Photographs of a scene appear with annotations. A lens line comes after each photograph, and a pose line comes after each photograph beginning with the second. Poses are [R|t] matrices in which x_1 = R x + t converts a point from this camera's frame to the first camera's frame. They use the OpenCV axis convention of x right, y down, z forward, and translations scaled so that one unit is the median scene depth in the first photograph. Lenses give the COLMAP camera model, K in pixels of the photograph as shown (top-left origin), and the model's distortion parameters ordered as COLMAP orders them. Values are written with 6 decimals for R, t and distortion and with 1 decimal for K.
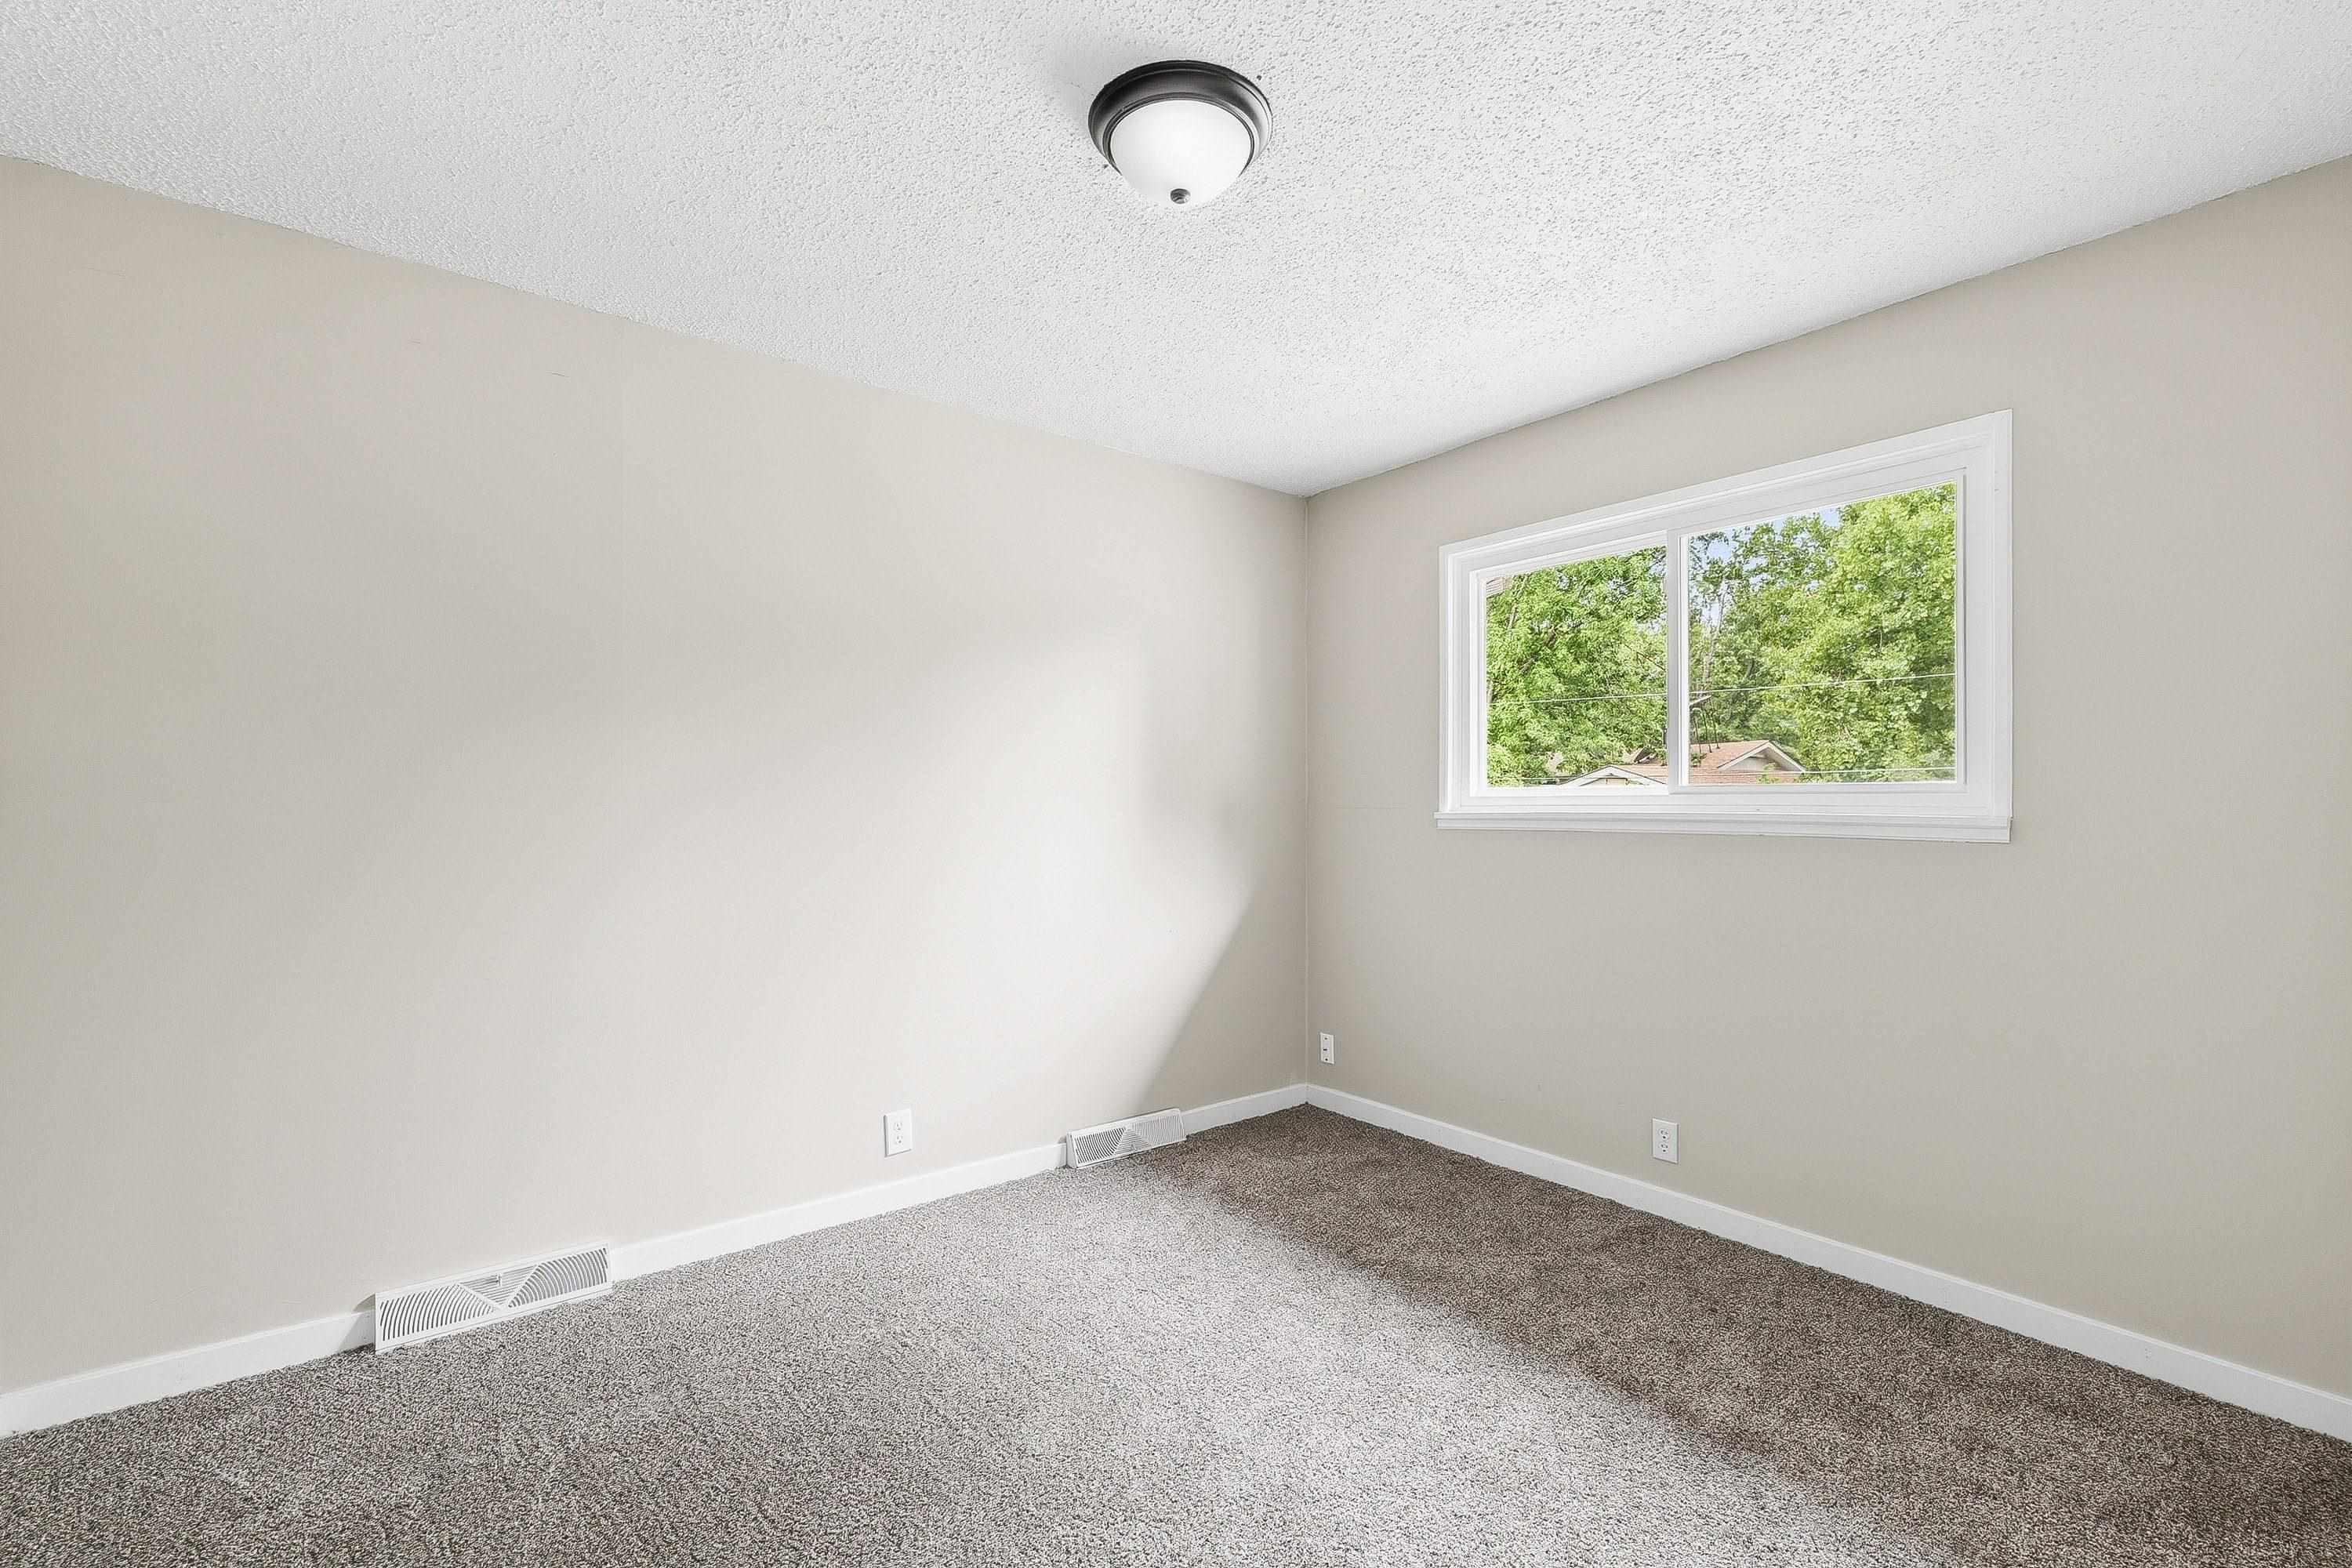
lens RADIAL K [[1042.5, 0, 1214.4], [0, 1042.5, 793.7], [0, 0, 1]] dist [0.032237, -0.000309]
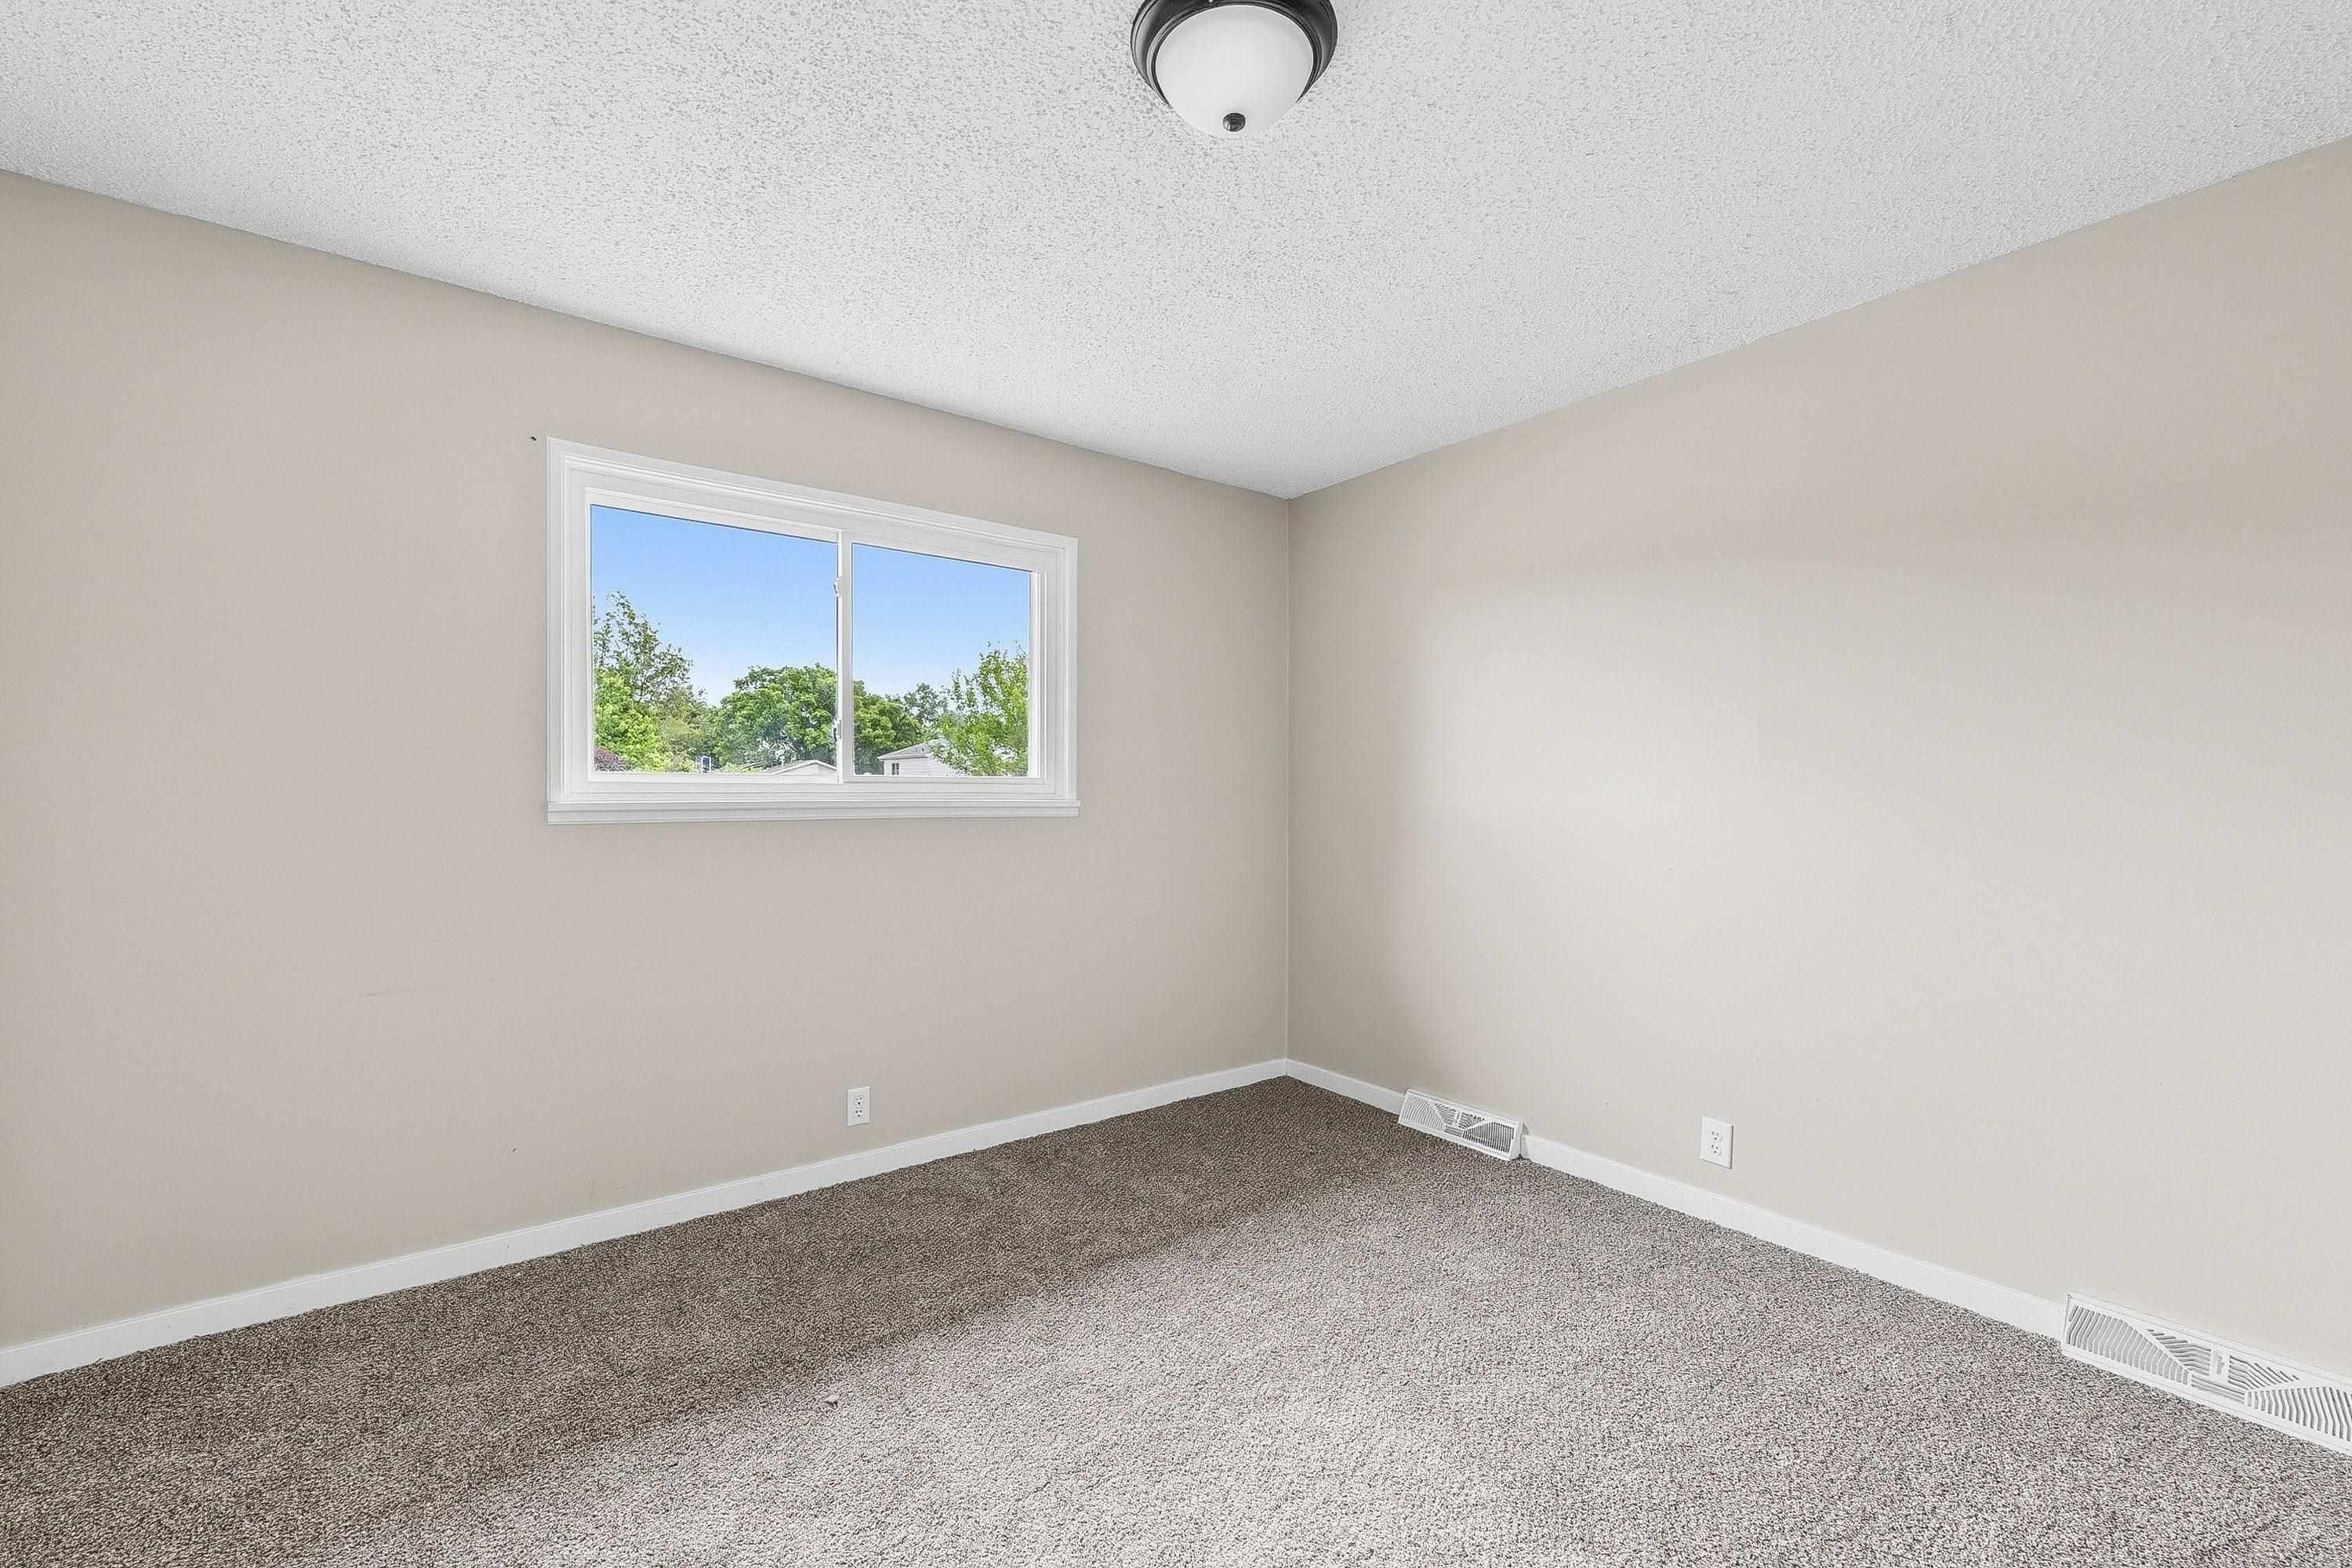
lens RADIAL K [[963.4, 0, 1180.0], [0, 963.4, 806.1], [0, 0, 1]] dist [-0.001166, 0.000167]
pose [[0.036759, -0.014995, 0.999212, -0.590759], [-0.013769, 0.999785, 0.015510, 0.005382], [-0.999229, -0.014328, 0.036545, 0.712117]]
